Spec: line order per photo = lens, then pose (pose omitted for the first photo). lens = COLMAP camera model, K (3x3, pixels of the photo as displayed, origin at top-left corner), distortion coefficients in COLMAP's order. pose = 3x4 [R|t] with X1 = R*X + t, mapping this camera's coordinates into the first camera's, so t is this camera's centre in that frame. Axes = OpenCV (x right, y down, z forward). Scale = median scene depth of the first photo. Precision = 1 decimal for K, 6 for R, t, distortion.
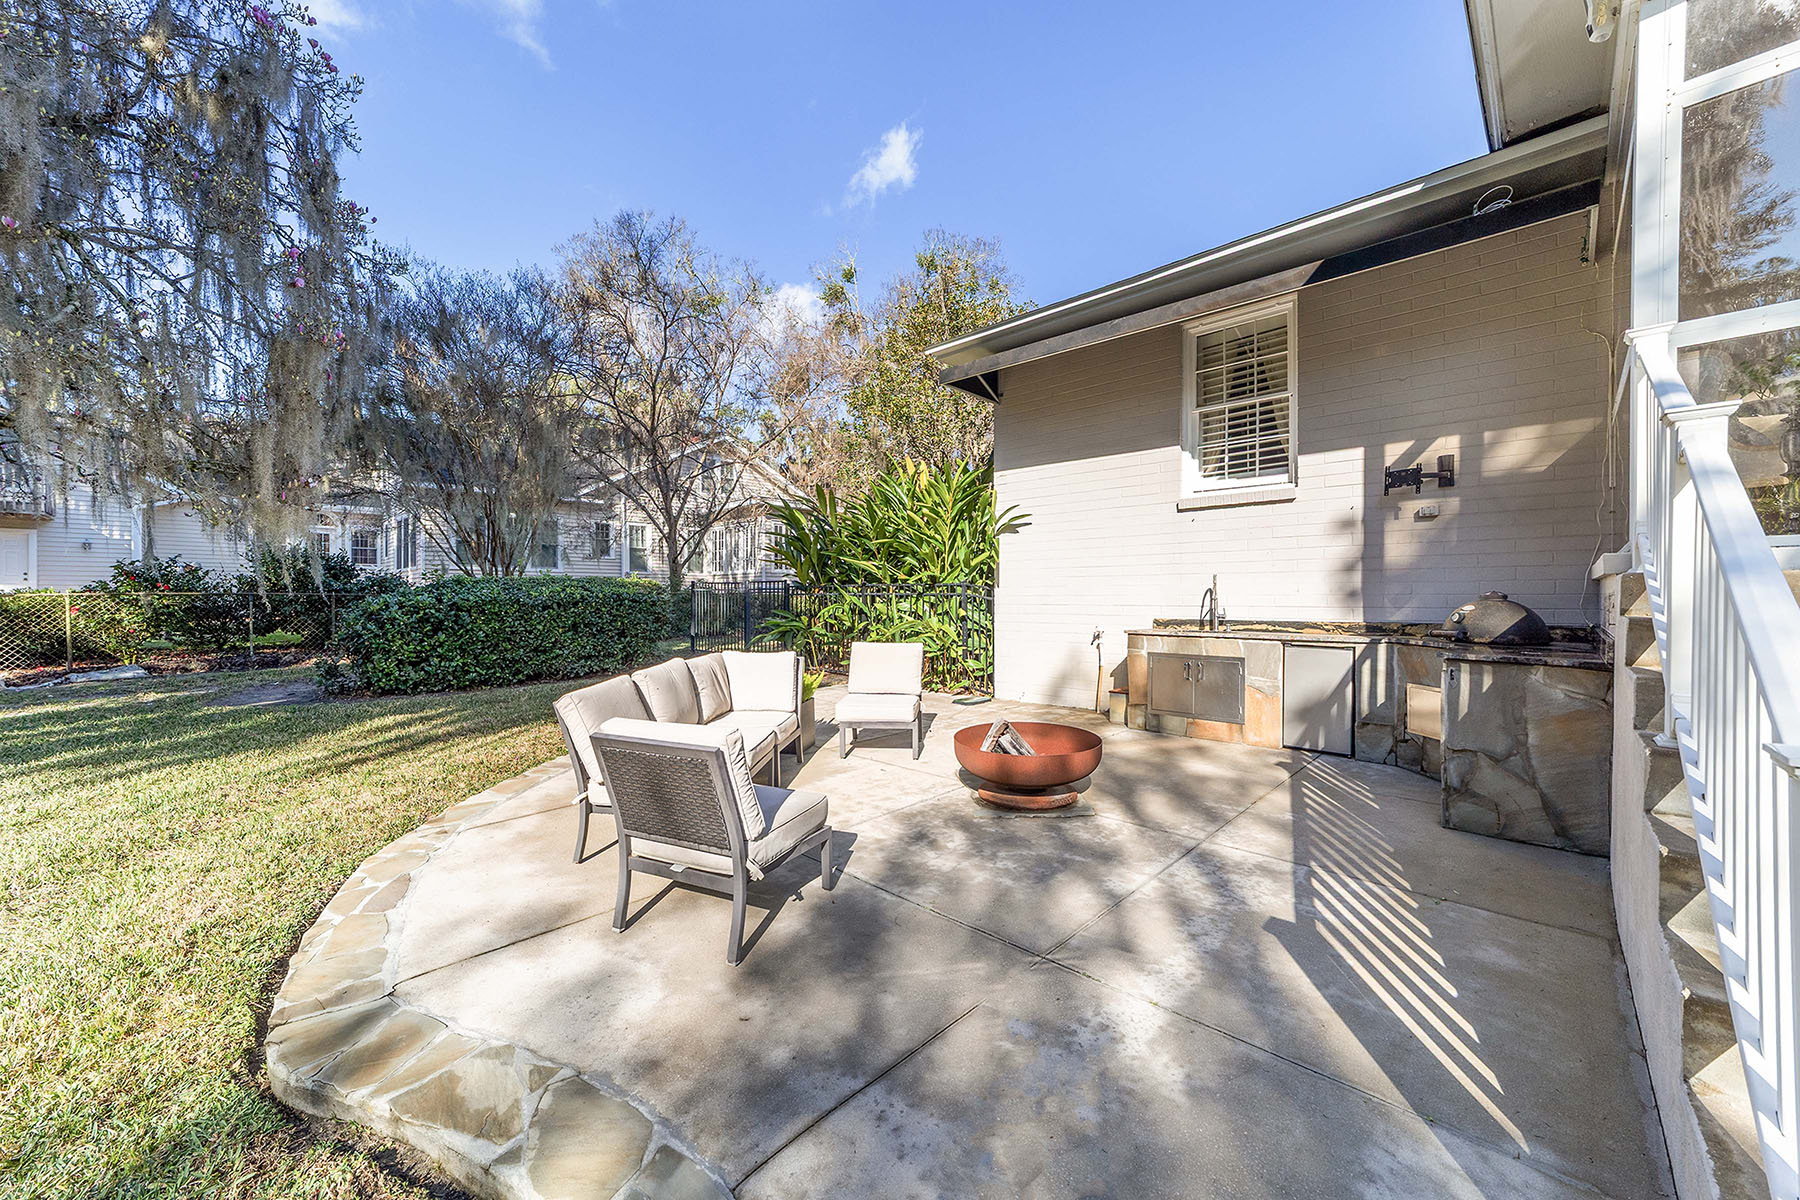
lens RADIAL K [[682.4, 0, 899.7], [0, 682.4, 601.7], [0, 0, 1]] dist [0.007548, 0.000549]
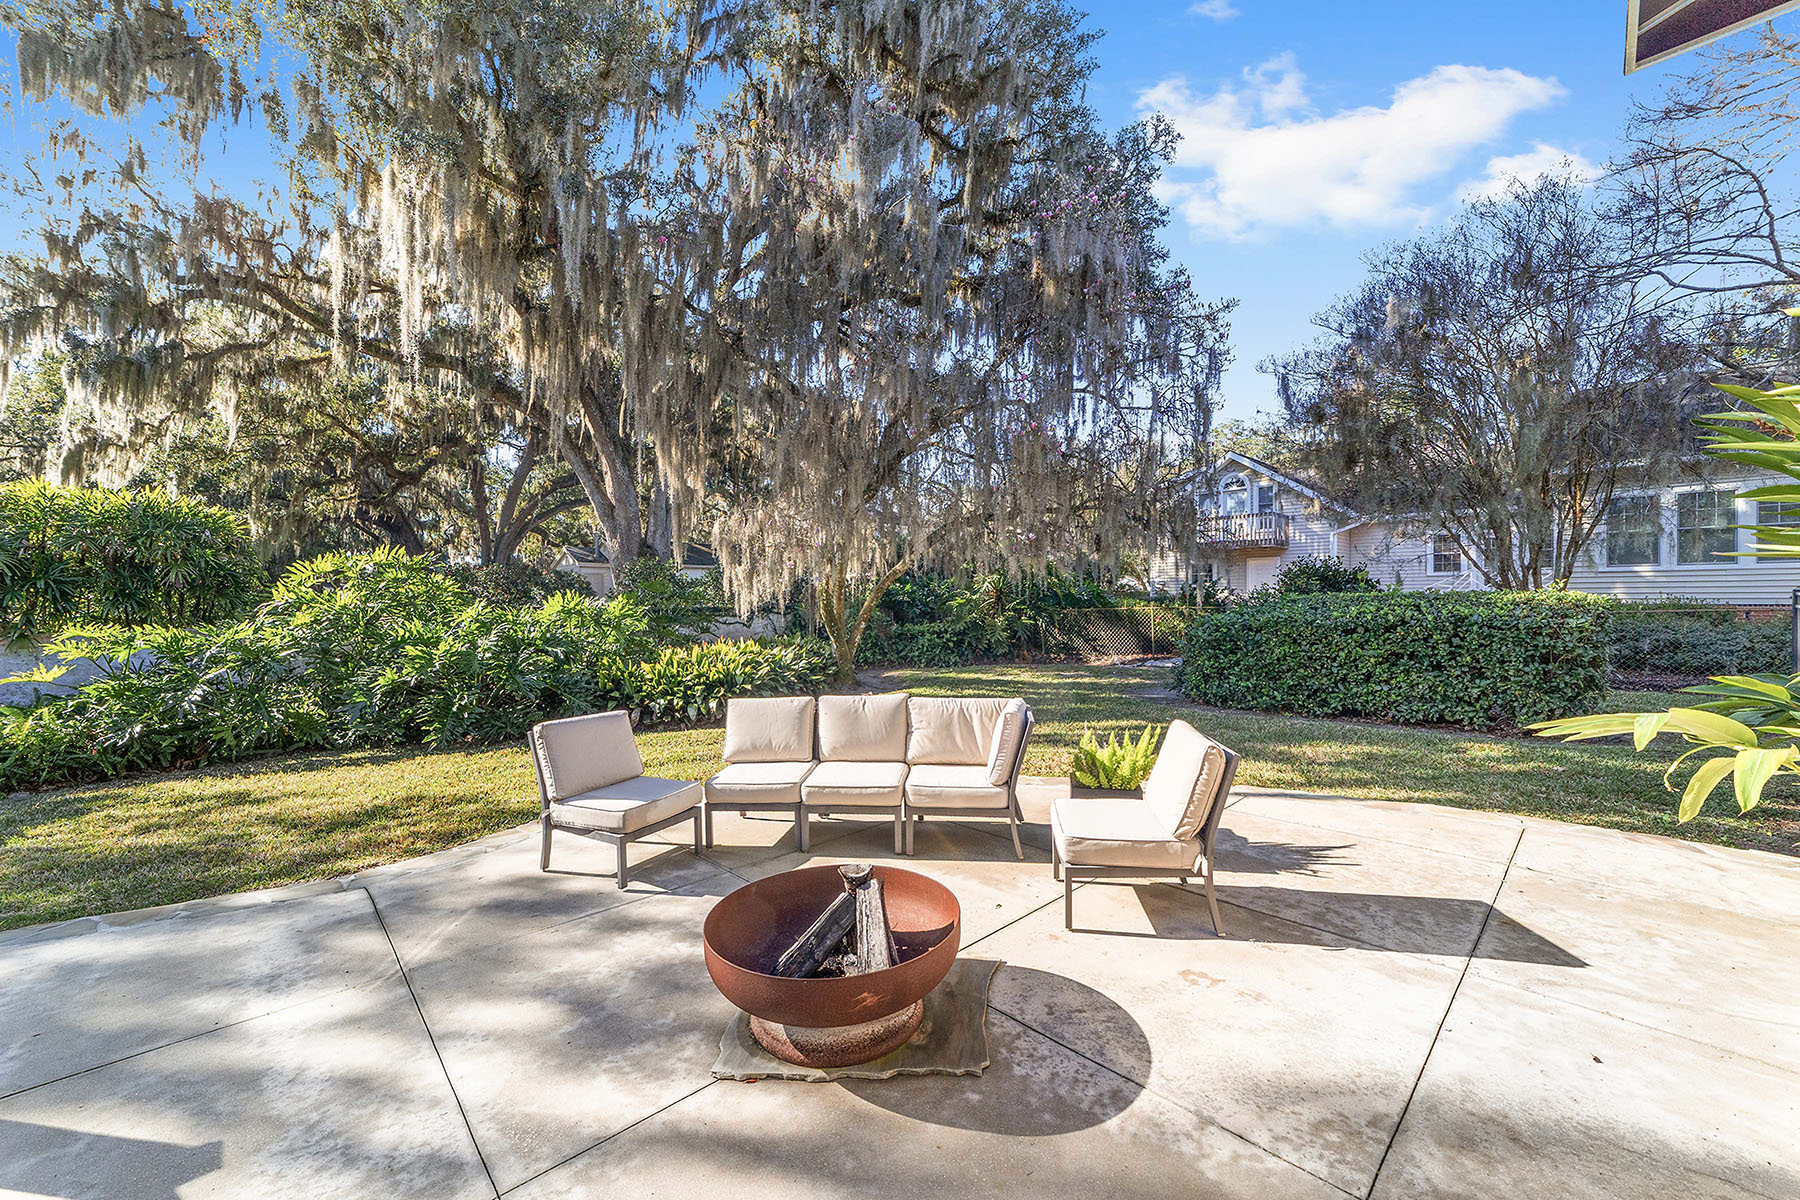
lens RADIAL K [[682.4, 0, 895.9], [0, 682.4, 599.0], [0, 0, 1]] dist [0.007548, 0.000549]
pose [[-0.001134, -0.001647, -0.999998, 1.082189], [-0.002195, 0.999996, -0.001645, -0.094952], [0.999997, 0.002193, -0.001138, 1.463863]]
